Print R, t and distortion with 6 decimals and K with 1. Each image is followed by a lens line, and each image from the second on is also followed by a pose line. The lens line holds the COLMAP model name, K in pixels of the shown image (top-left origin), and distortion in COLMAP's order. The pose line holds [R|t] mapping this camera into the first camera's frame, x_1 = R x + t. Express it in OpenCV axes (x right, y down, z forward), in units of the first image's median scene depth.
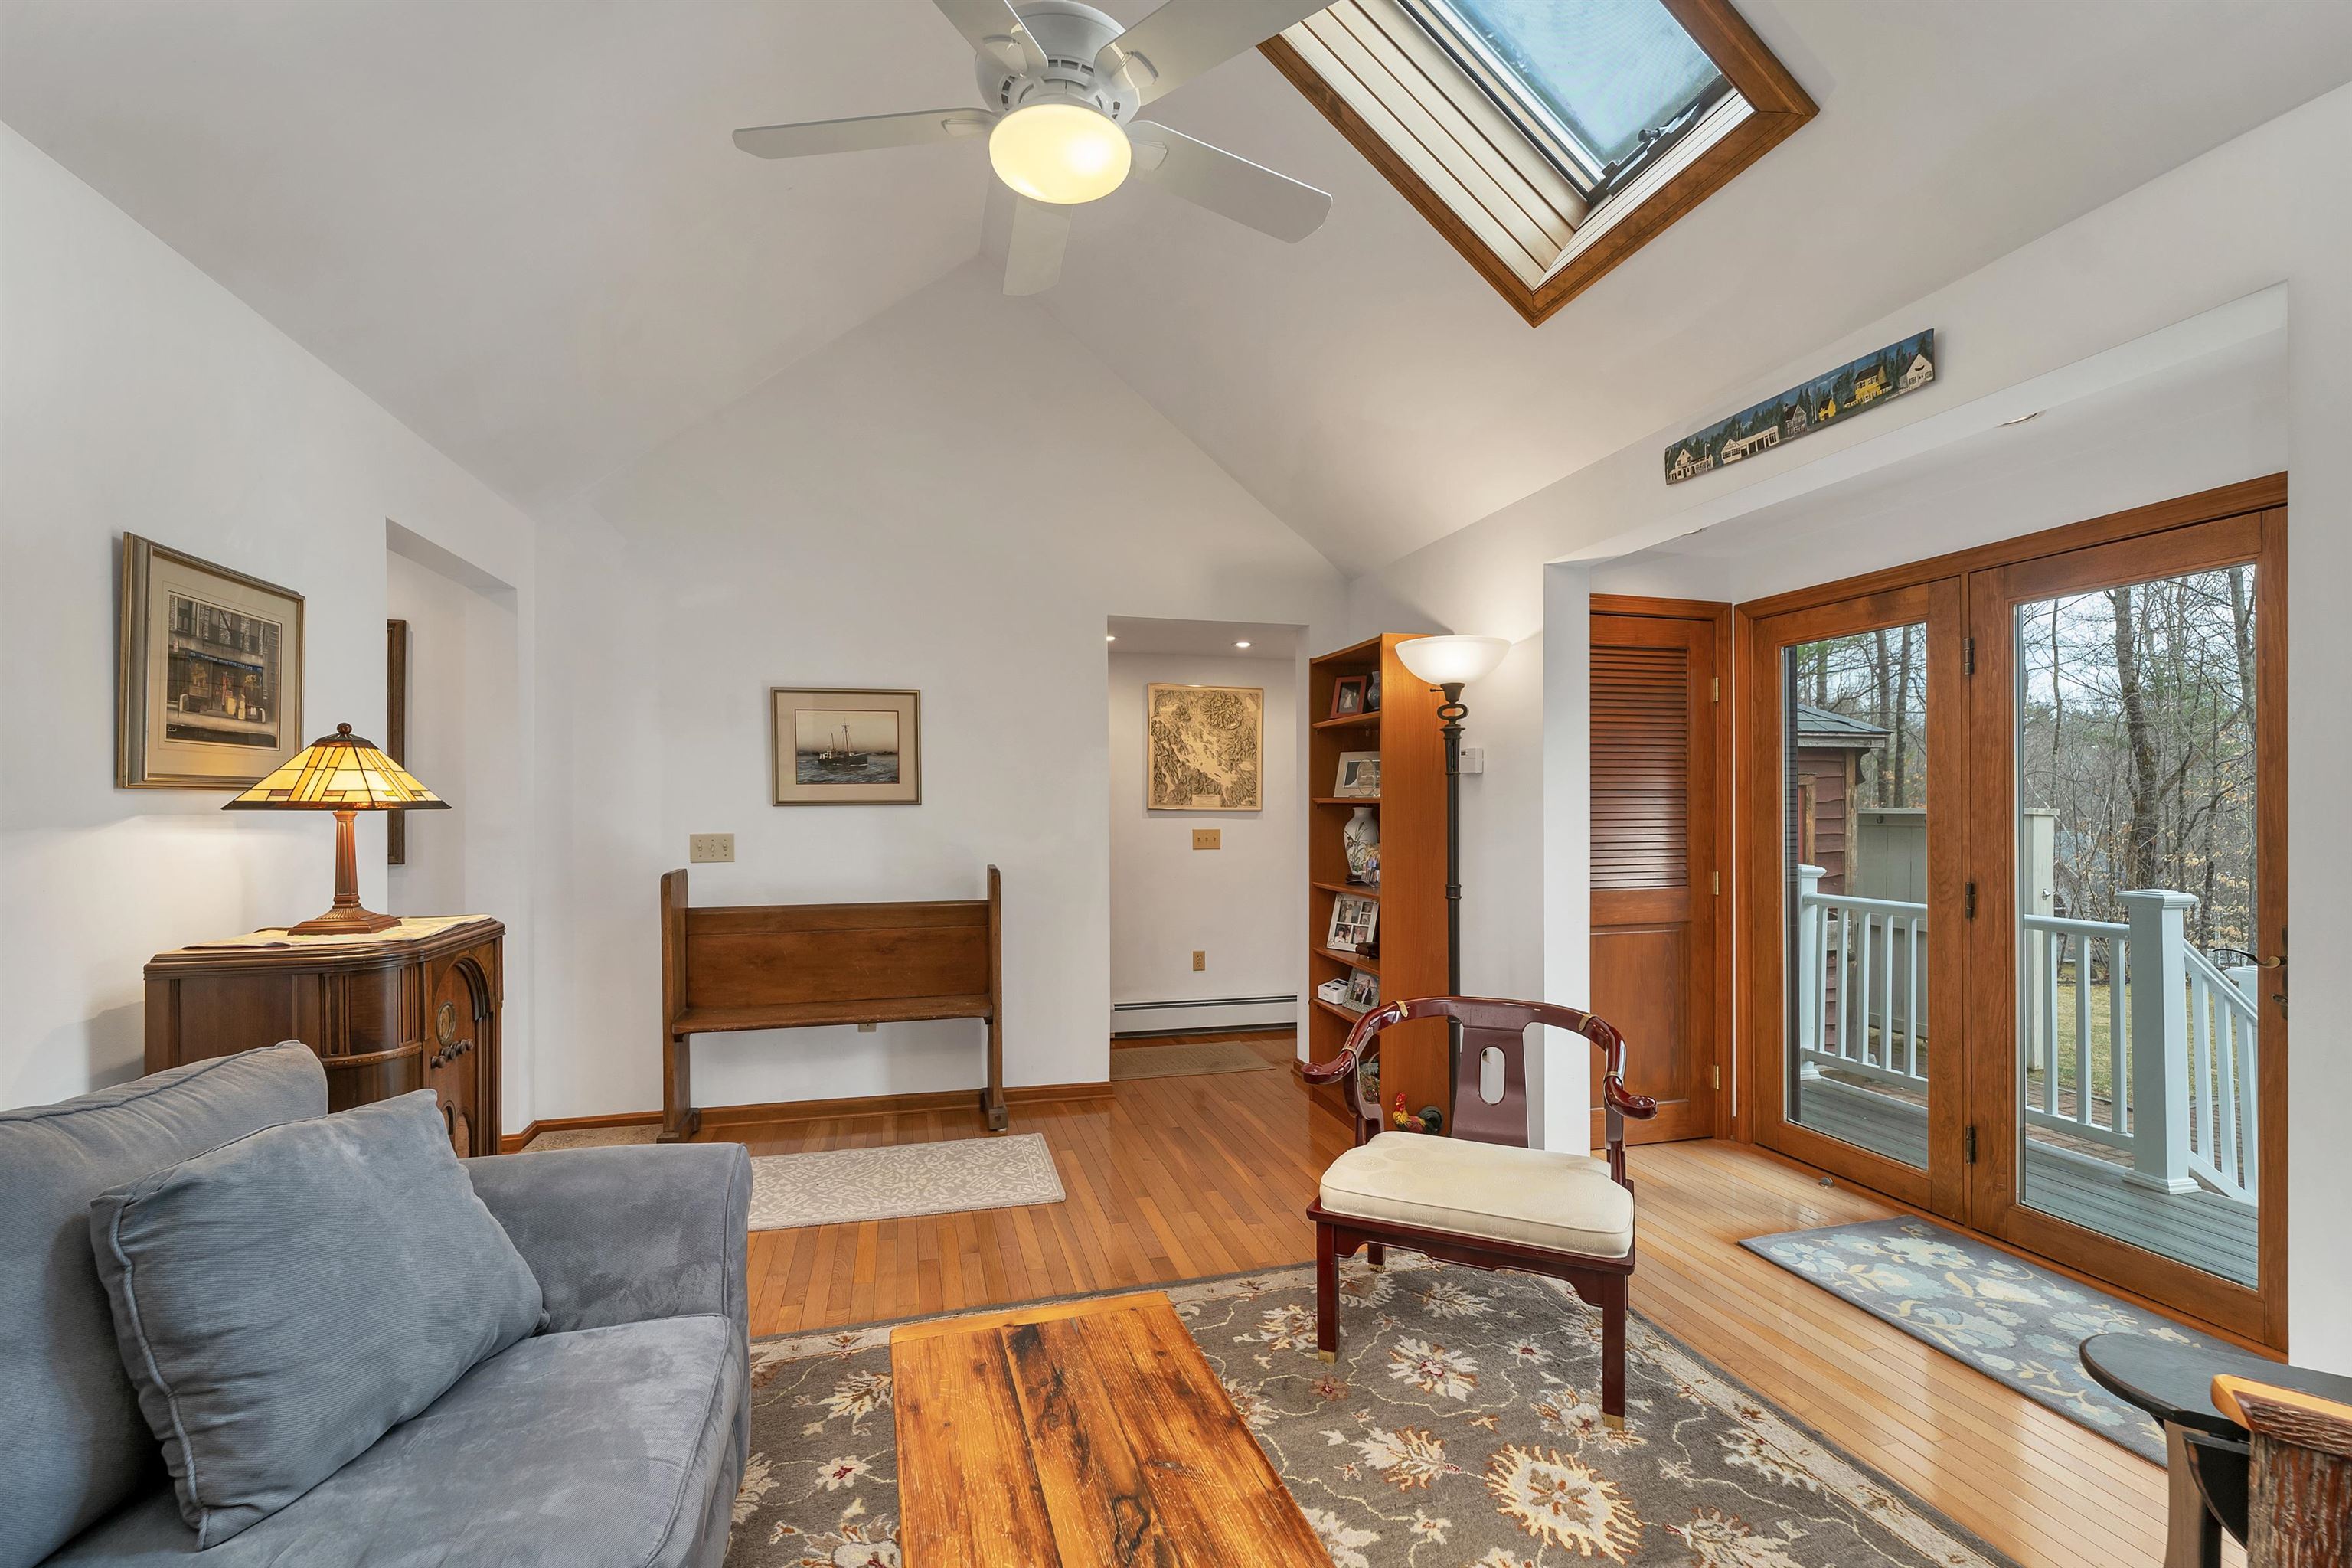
lens RADIAL K [[984.3, 0, 1176.0], [0, 984.3, 784.0], [0, 0, 1]] dist [0.001297, 0.000492]
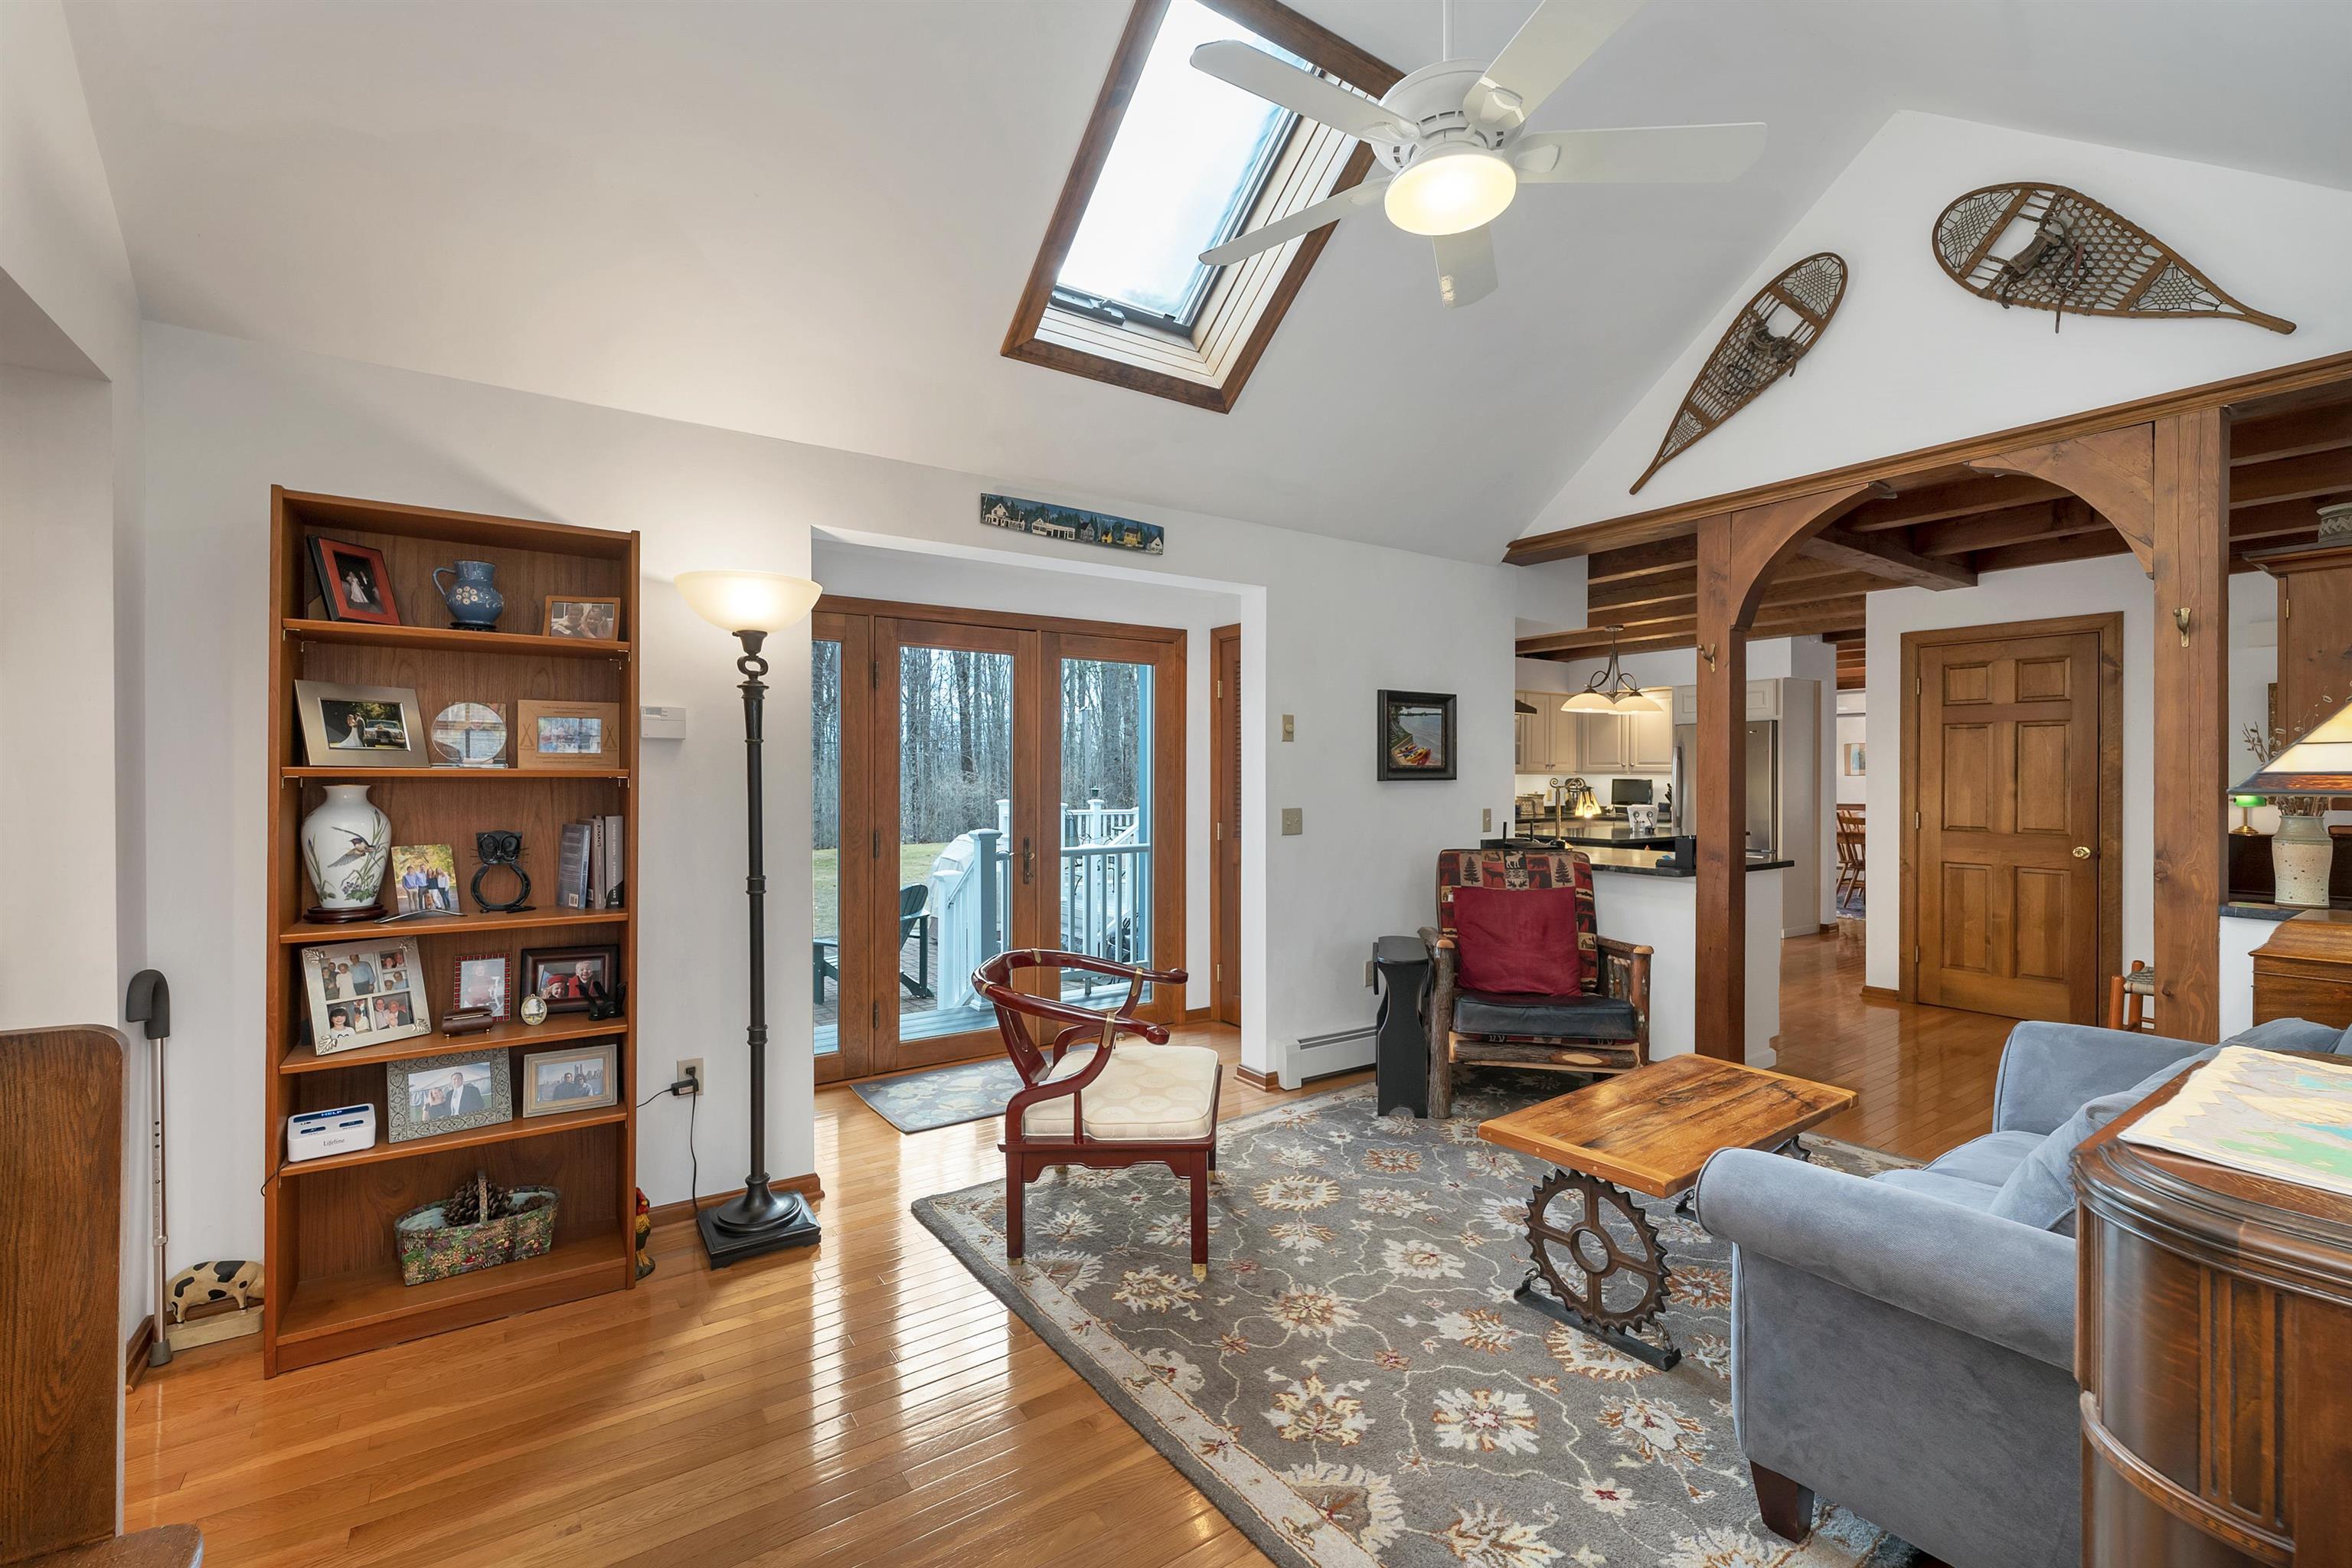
lens RADIAL K [[973.2, 0, 1168.3], [0, 973.2, 758.5], [0, 0, 1]] dist [-0.000188, -0.000060]
pose [[-0.309781, 0.019102, 0.950616, -0.832444], [-0.017589, 0.999512, -0.025816, 0.026044], [-0.950645, -0.024717, -0.309294, 1.285742]]
